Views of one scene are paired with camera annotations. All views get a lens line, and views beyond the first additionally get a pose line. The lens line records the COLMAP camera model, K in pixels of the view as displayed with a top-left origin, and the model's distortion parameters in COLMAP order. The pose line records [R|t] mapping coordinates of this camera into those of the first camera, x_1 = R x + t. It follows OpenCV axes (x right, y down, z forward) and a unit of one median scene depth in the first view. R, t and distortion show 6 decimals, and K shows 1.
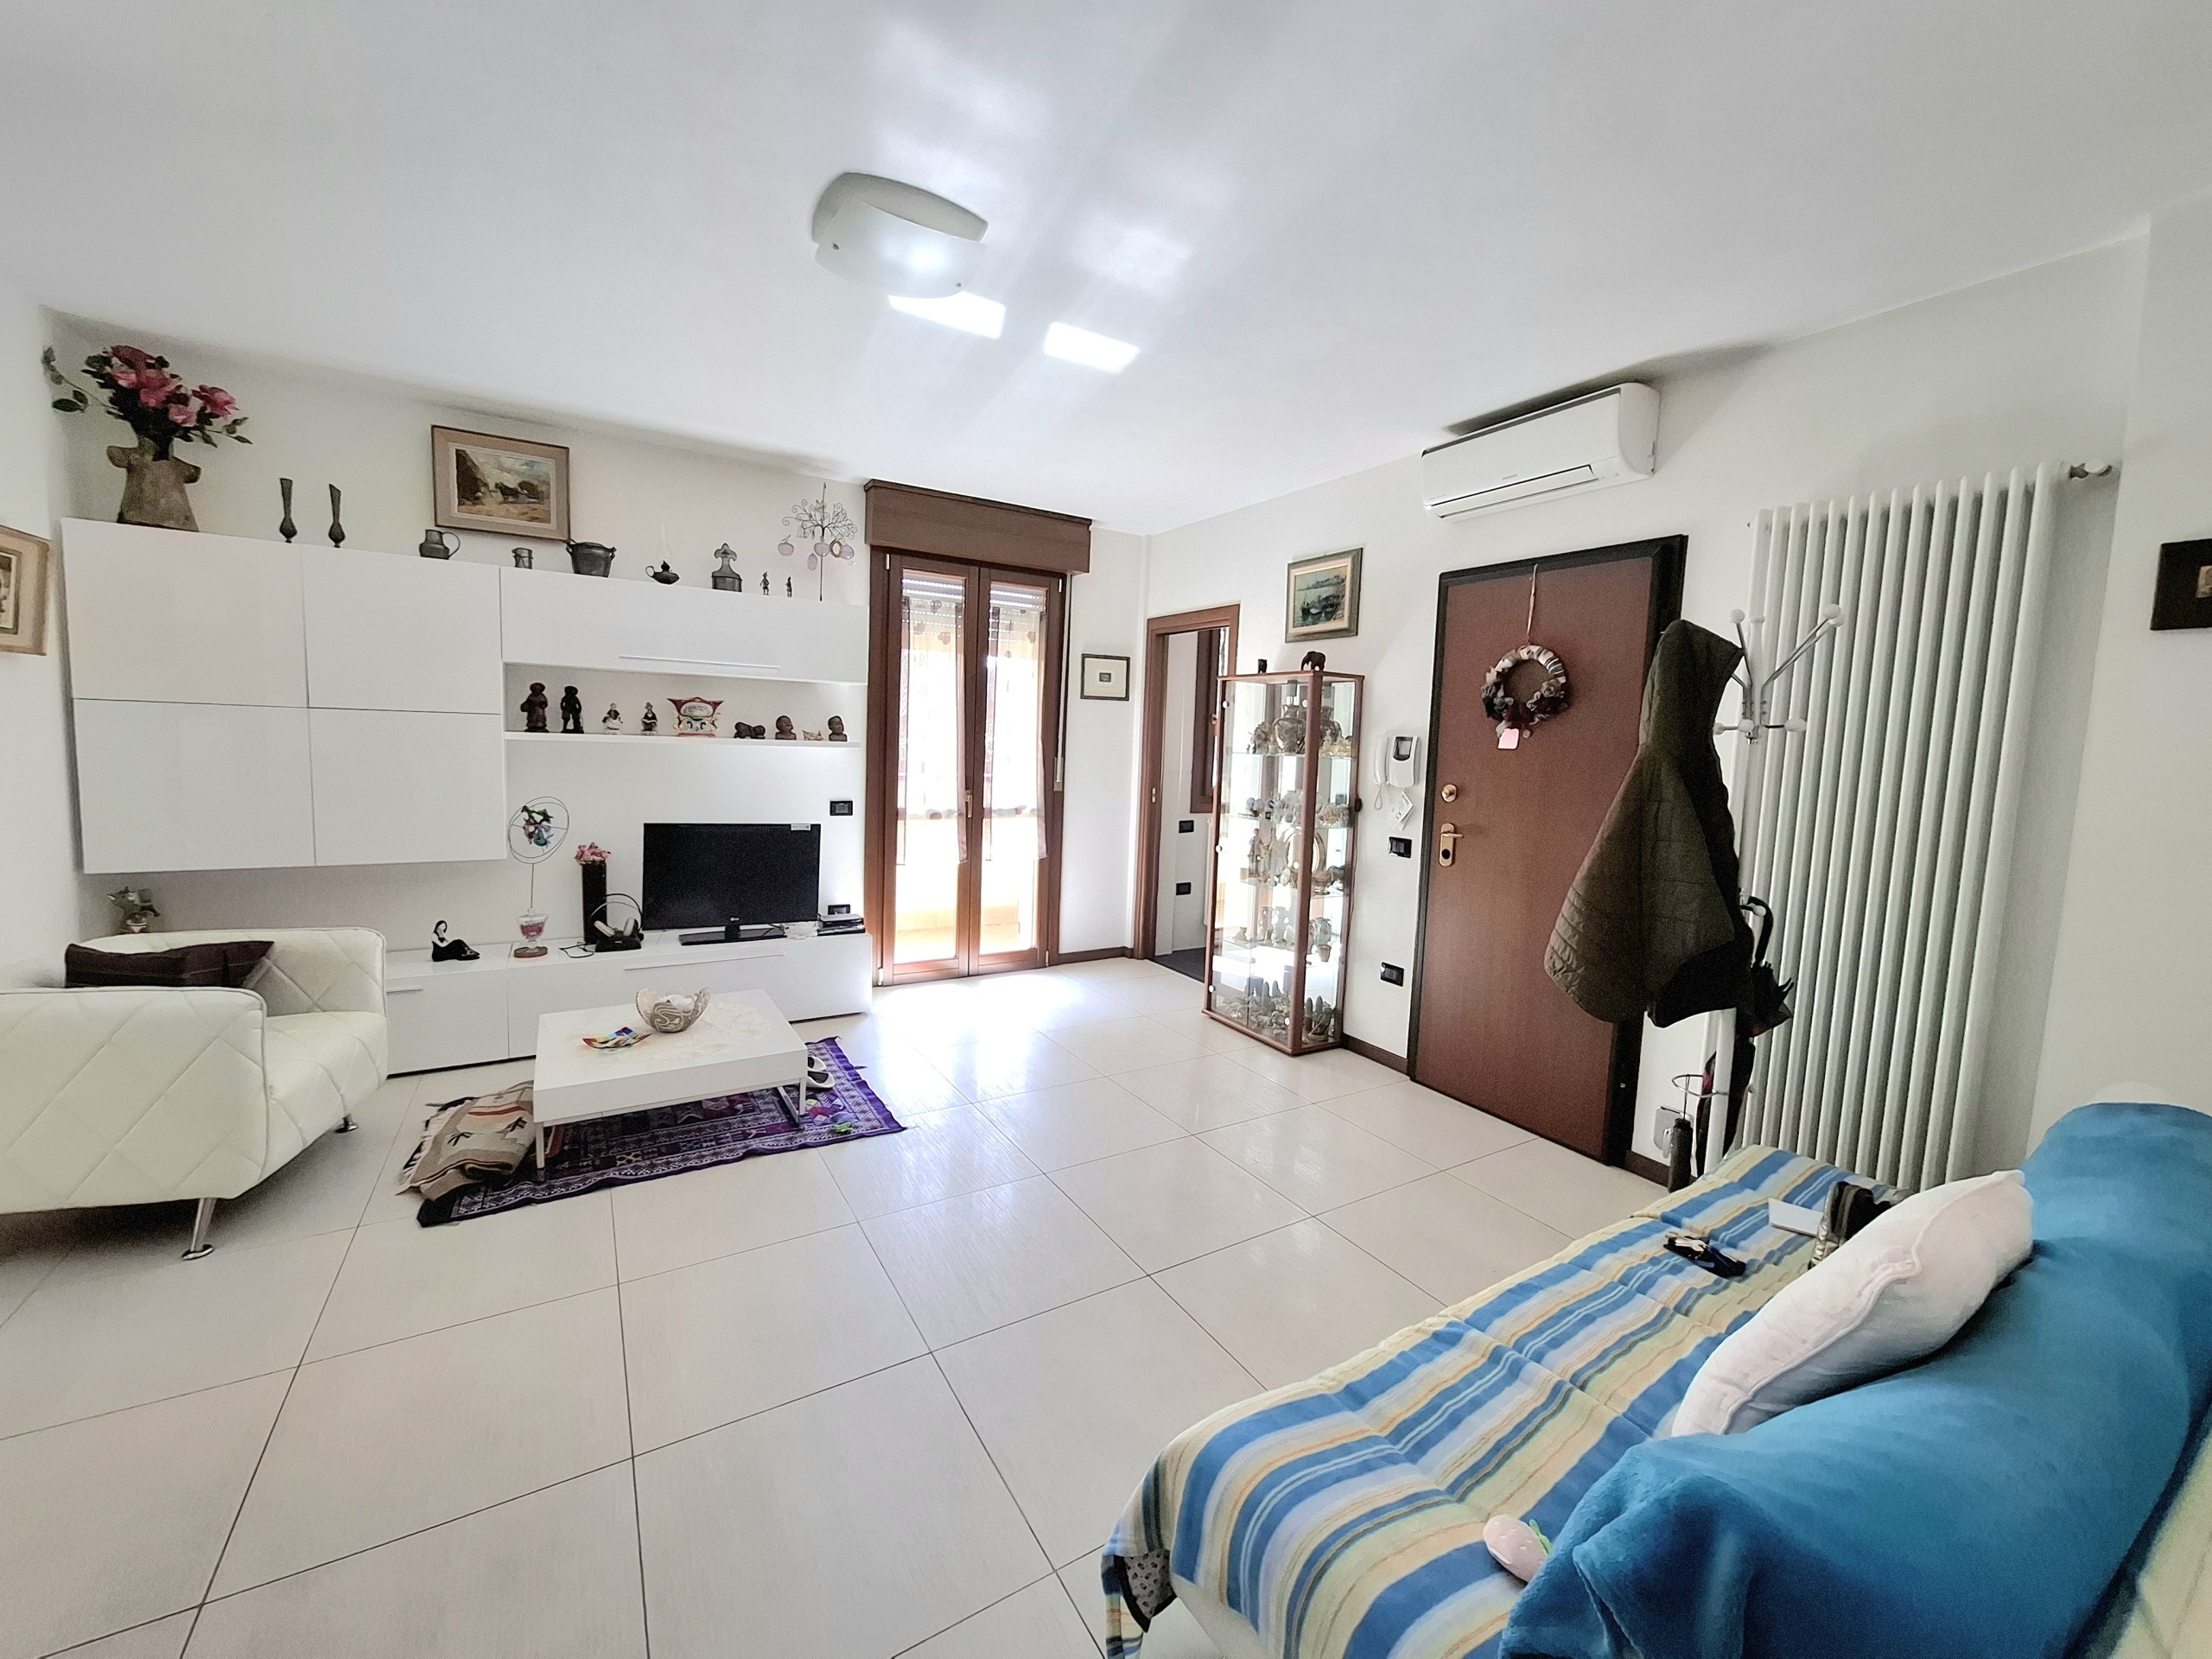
lens RADIAL K [[852.9, 0, 1114.2], [0, 852.9, 820.0], [0, 0, 1]] dist [-0.027274, 0.000594]
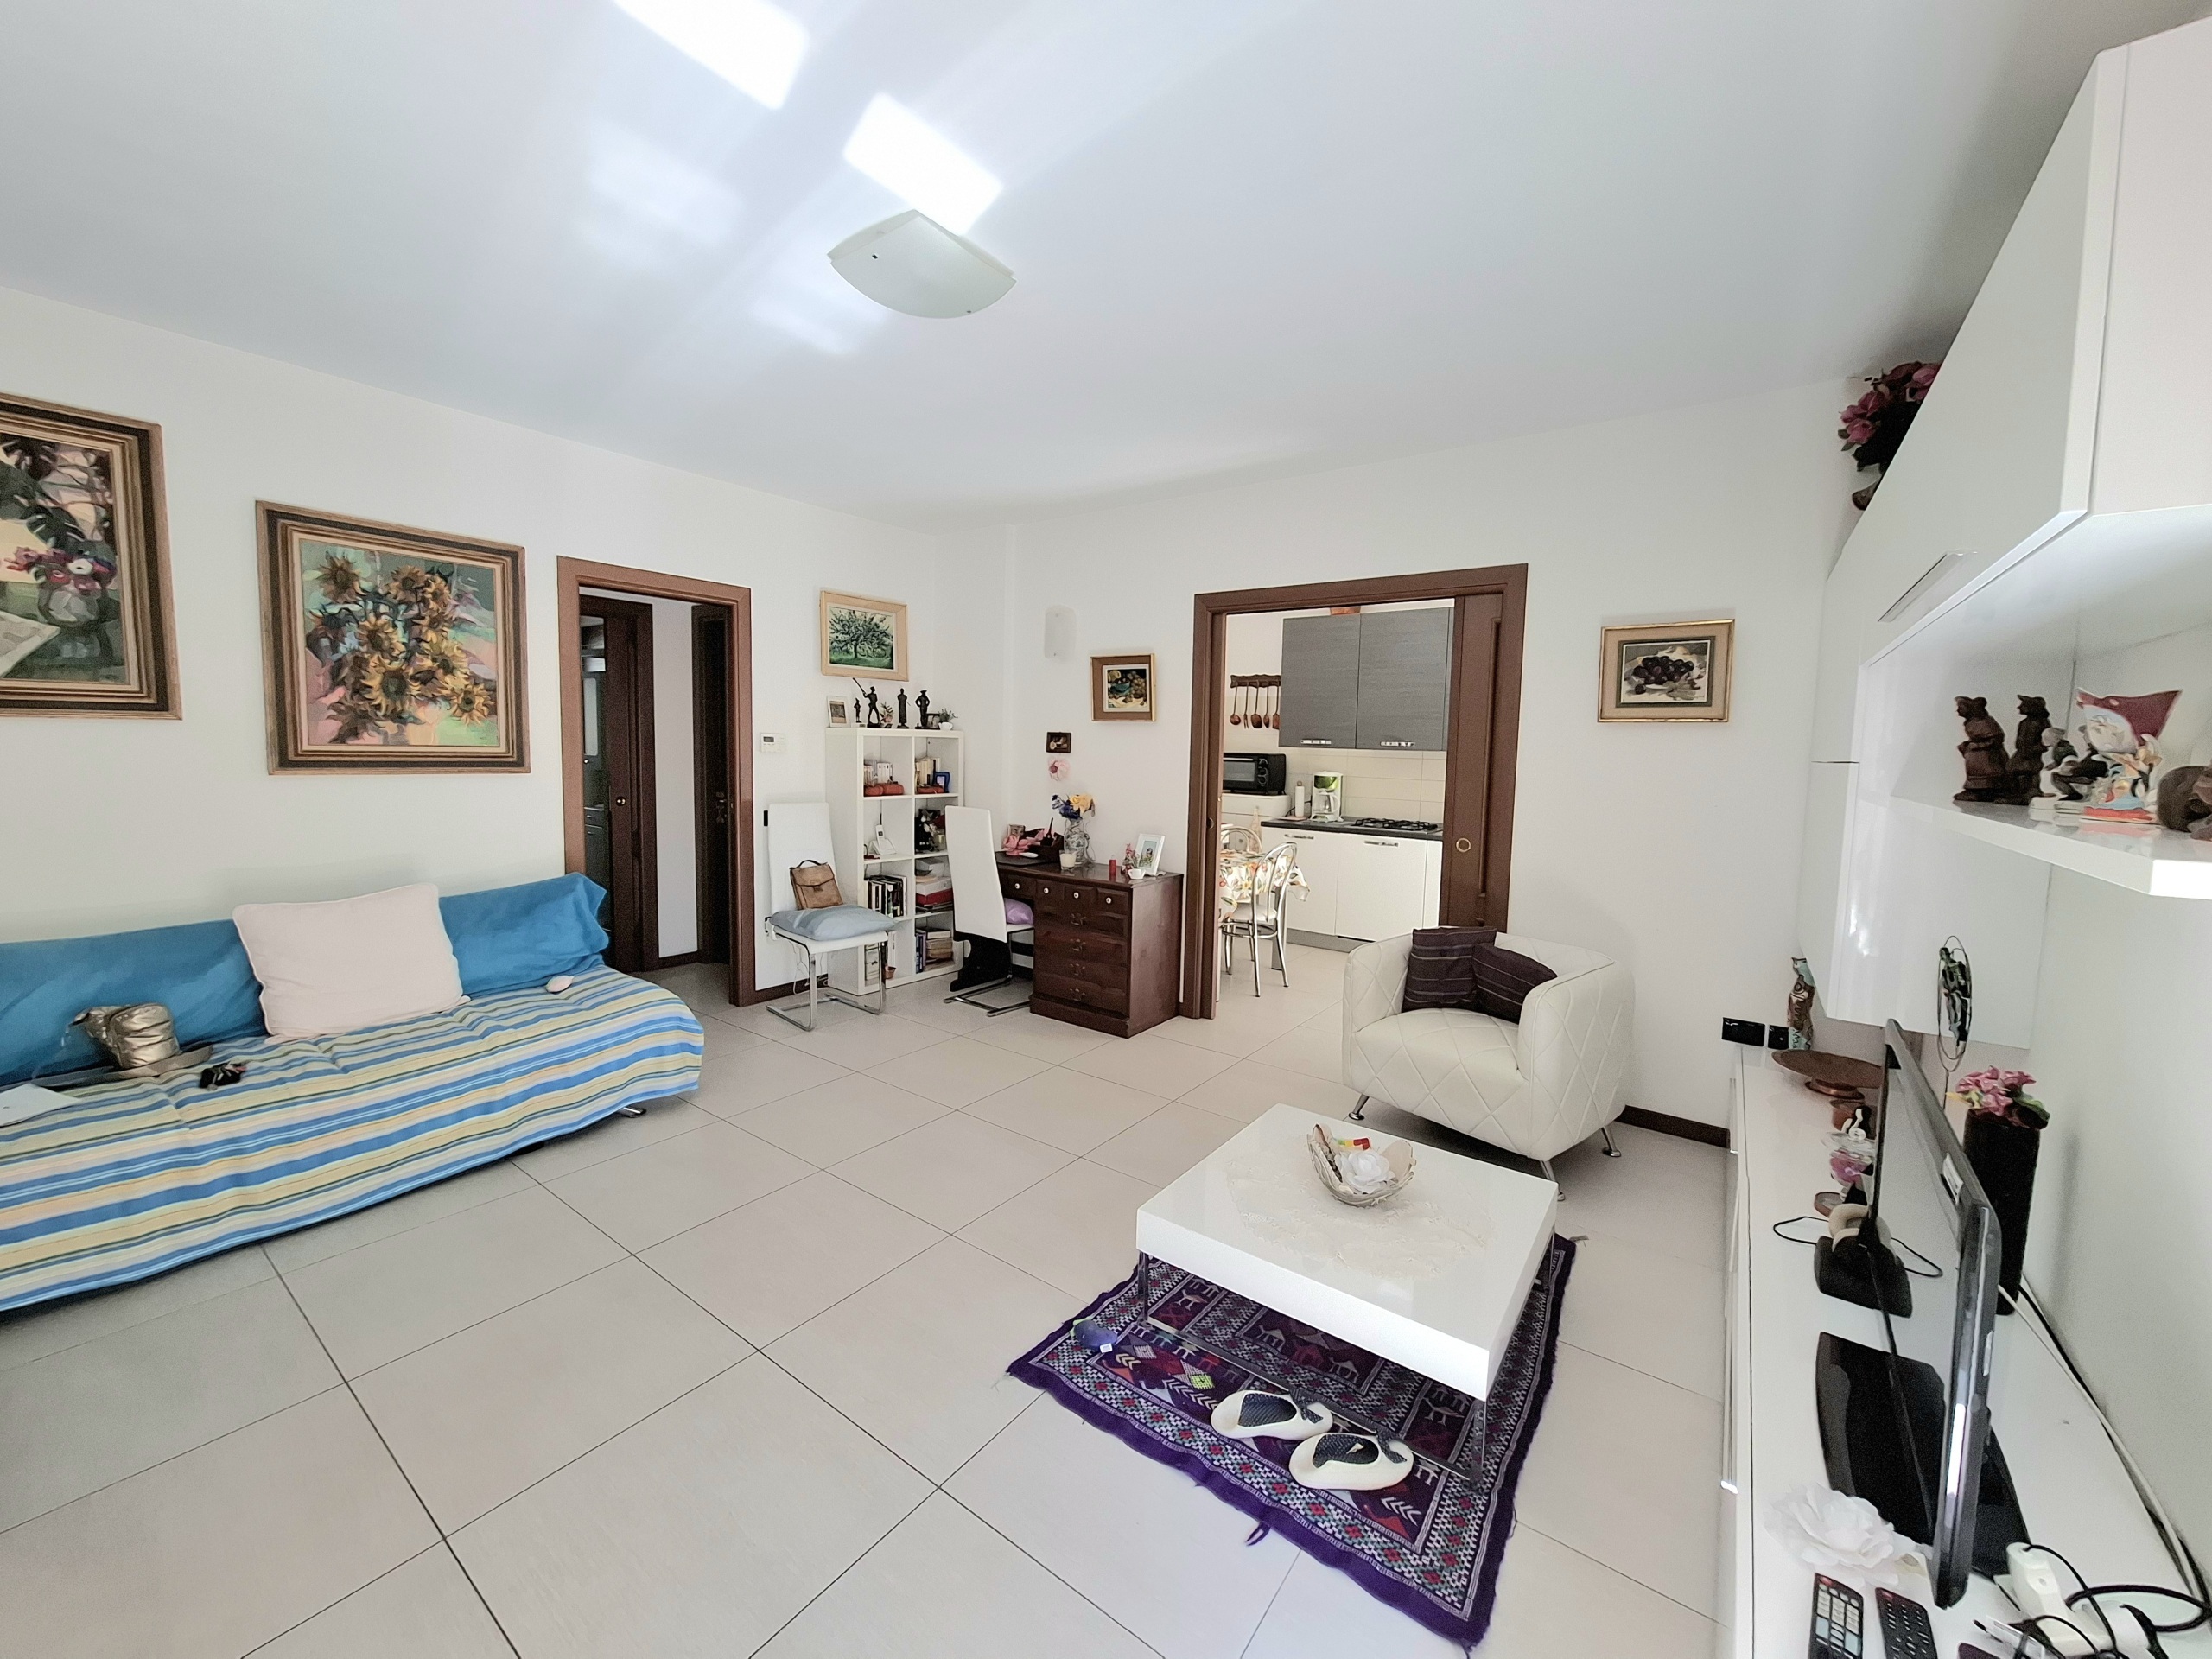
lens RADIAL K [[852.9, 0, 1114.2], [0, 852.9, 820.0], [0, 0, 1]] dist [-0.027274, 0.000594]
pose [[-0.924004, -0.025503, -0.381531, -0.056550], [-0.092515, 0.983040, 0.158345, -0.123042], [0.371022, 0.181609, -0.910692, 1.251805]]
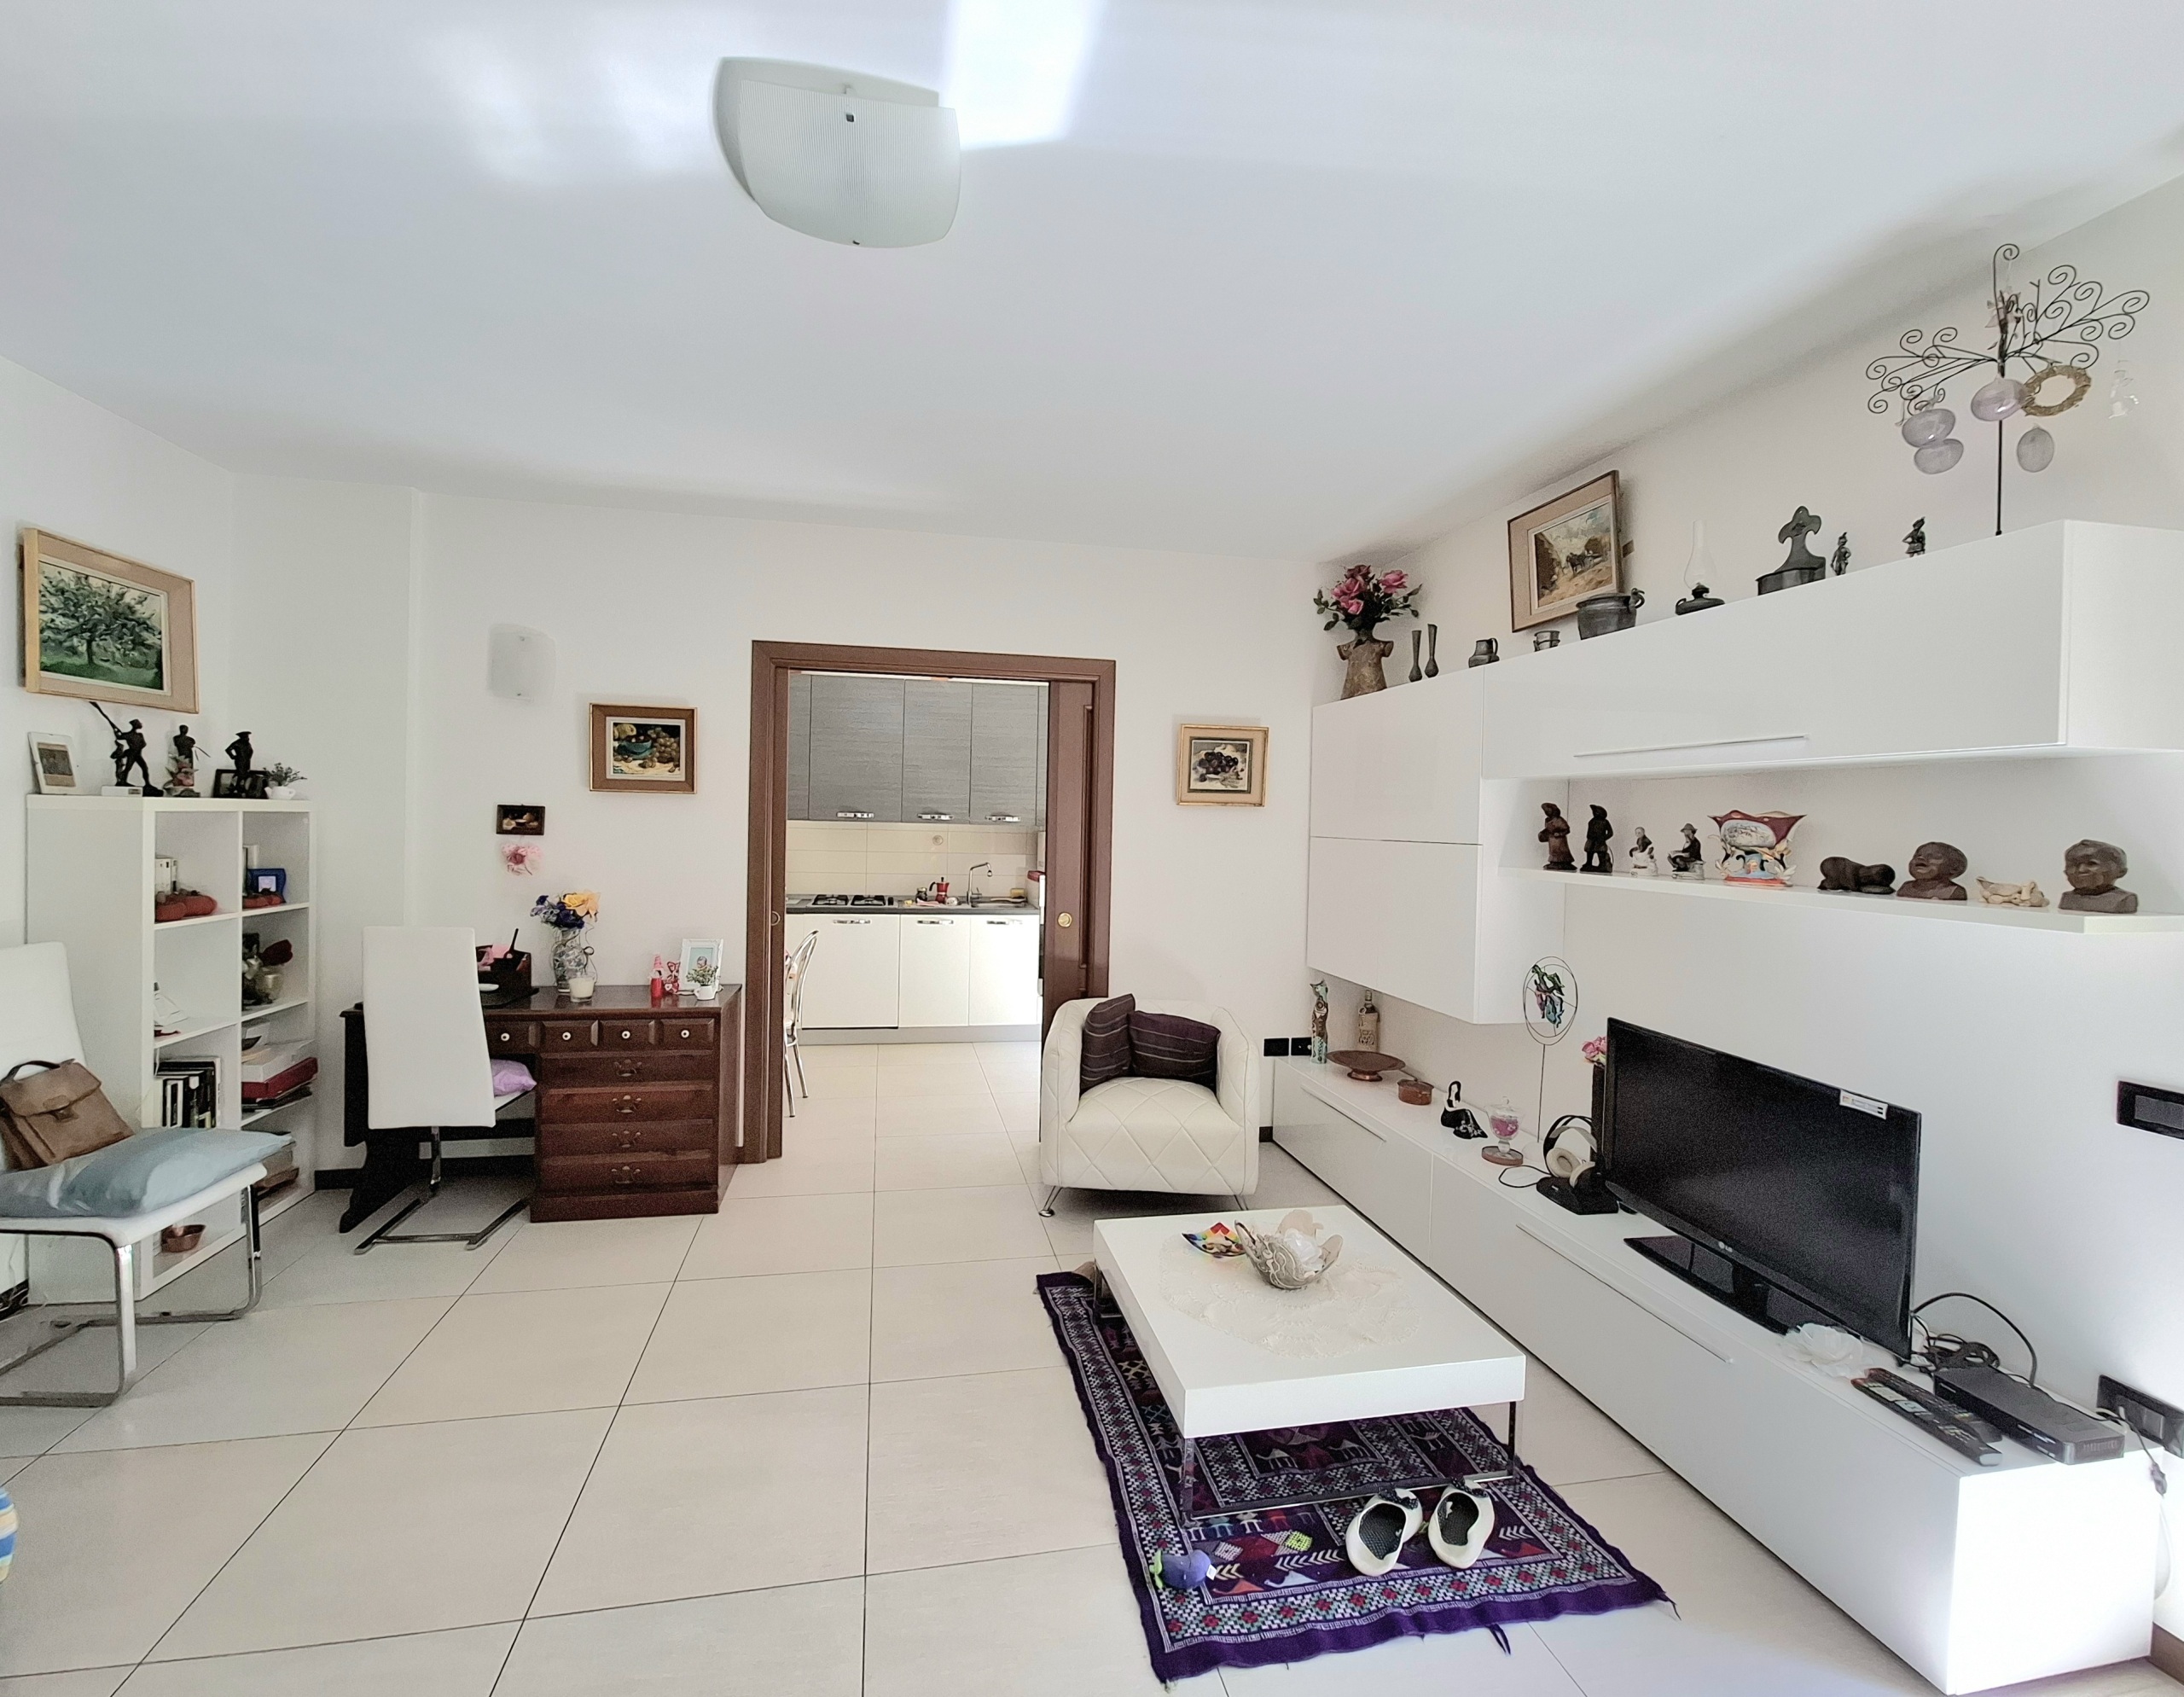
lens RADIAL K [[887.3, 0, 1059.8], [0, 887.3, 843.1], [0, 0, 1]] dist [-0.011868, 0.000402]
pose [[-0.358846, -0.021184, -0.933156, 0.203733], [-0.122289, 0.992192, 0.024503, -0.093074], [0.925351, 0.122908, -0.358635, 0.872323]]
